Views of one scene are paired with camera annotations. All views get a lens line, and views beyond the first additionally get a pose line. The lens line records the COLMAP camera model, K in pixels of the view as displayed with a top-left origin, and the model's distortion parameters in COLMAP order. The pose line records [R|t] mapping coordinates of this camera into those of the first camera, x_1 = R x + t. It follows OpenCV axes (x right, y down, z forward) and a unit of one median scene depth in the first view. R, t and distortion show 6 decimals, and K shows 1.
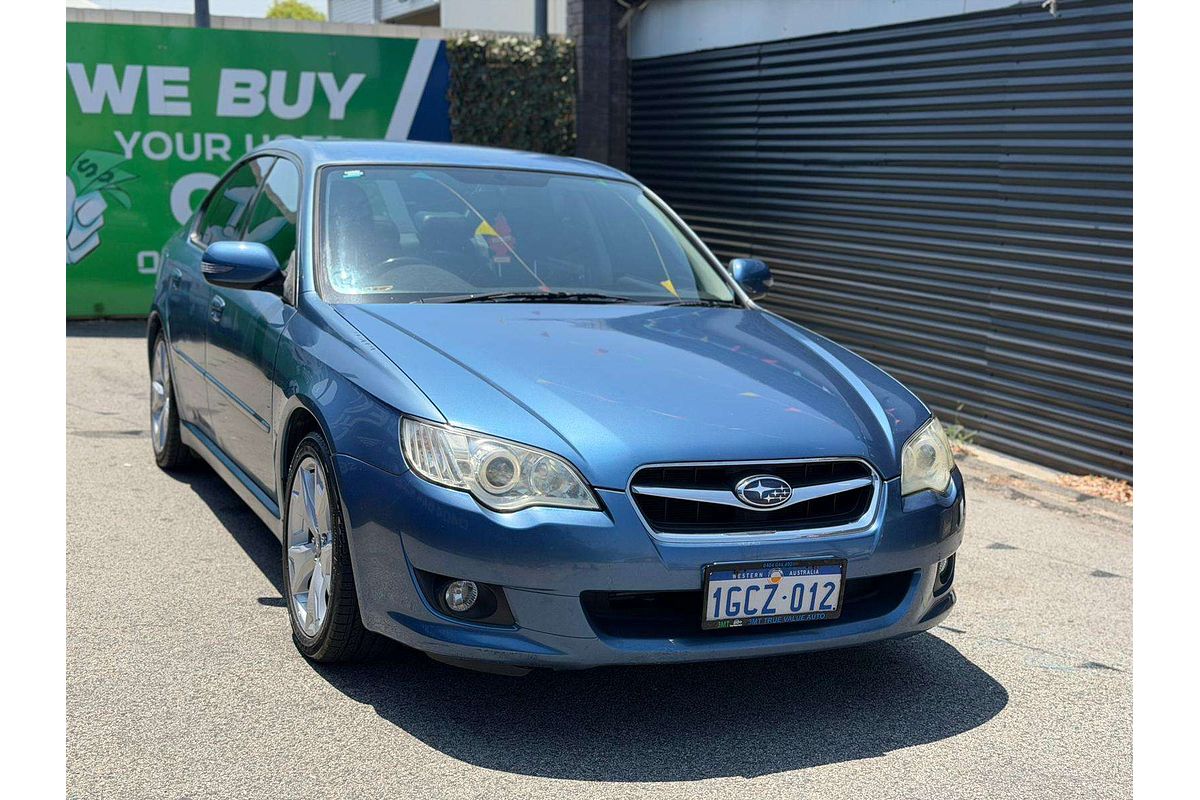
lens RADIAL K [[1505.5, 0, 614.7], [0, 1505.5, 409.7], [0, 0, 1]] dist [0.206407, -0.442301]
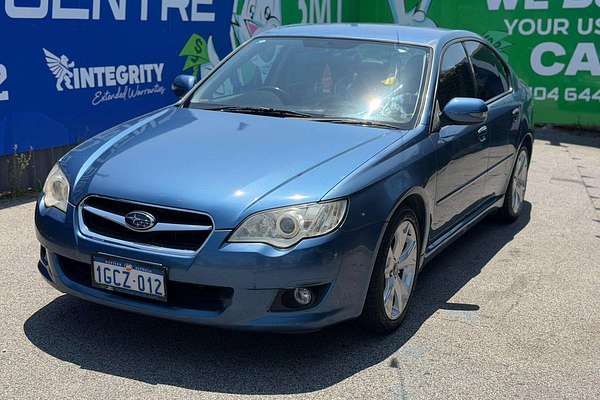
lens RADIAL K [[842.6, 0, 285.6], [0, 842.6, 202.4], [0, 0, 1]] dist [0.223648, -0.535335]
pose [[0.622448, 0.146750, -0.768780, 0.939330], [-0.124286, 0.988334, 0.088030, -0.073360], [0.772730, 0.040755, 0.633425, 0.489647]]
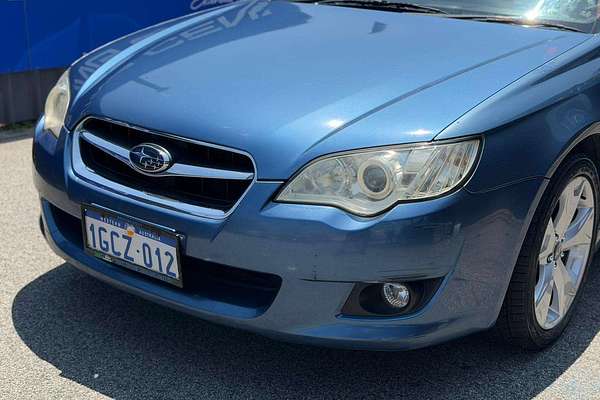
lens RADIAL K [[847.0, 0, 300.0], [0, 847.0, 200.0], [0, 0, 1]] dist [0.145517, -0.087201]
pose [[0.479956, 0.236059, -0.844937, 0.684811], [-0.149031, 0.971059, 0.186640, -0.050715], [0.864542, 0.036343, 0.501245, 0.756780]]
